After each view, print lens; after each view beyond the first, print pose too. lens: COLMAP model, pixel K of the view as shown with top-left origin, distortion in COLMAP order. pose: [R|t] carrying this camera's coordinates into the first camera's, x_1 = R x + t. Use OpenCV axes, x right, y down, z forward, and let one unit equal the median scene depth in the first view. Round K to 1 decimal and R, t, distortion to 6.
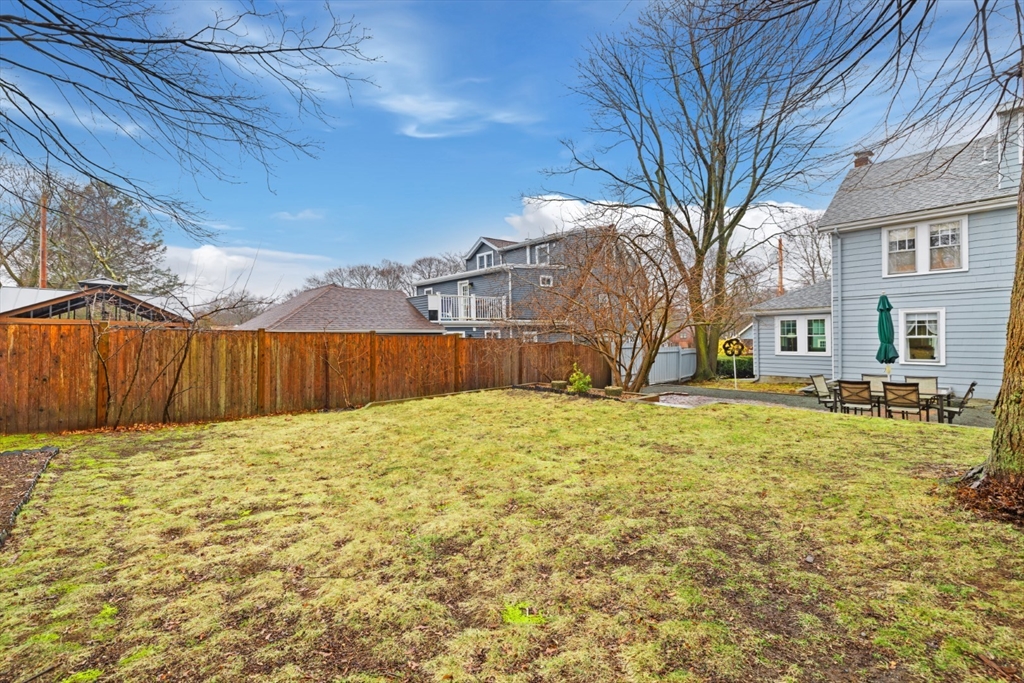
lens RADIAL K [[422.5, 0, 515.3], [0, 422.5, 334.9], [0, 0, 1]] dist [0.003367, 0.000171]
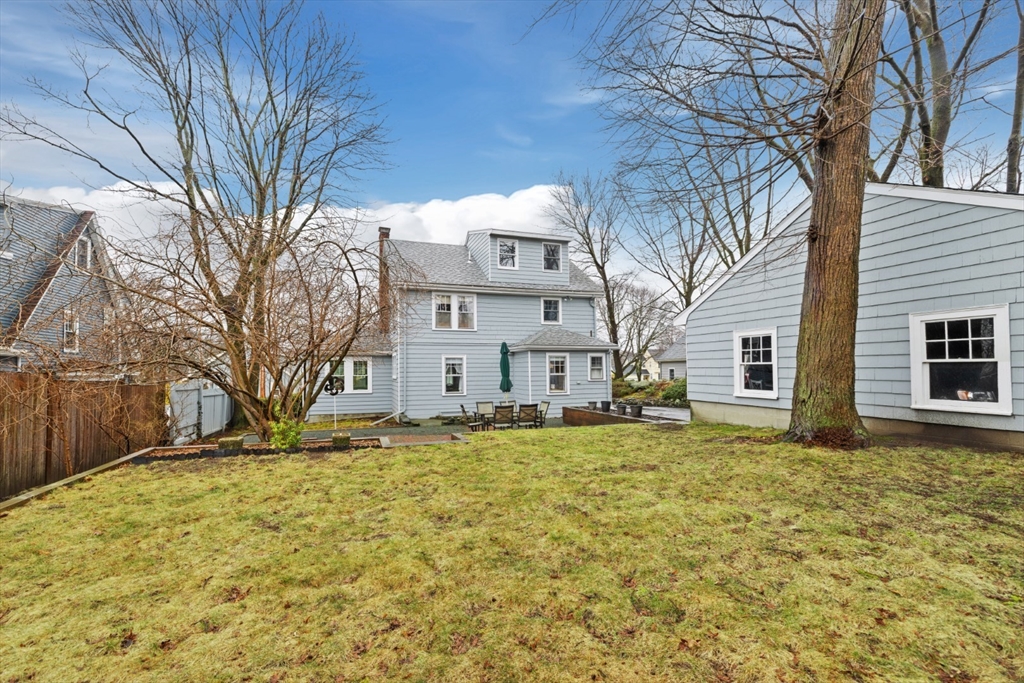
lens RADIAL K [[422.5, 0, 510.5], [0, 422.5, 363.3], [0, 0, 1]] dist [0.003367, 0.000171]
pose [[0.434683, 0.032863, 0.899984, -0.208883], [-0.002441, 0.999373, -0.035314, 0.013431], [-0.900580, 0.013154, 0.434490, 0.234523]]
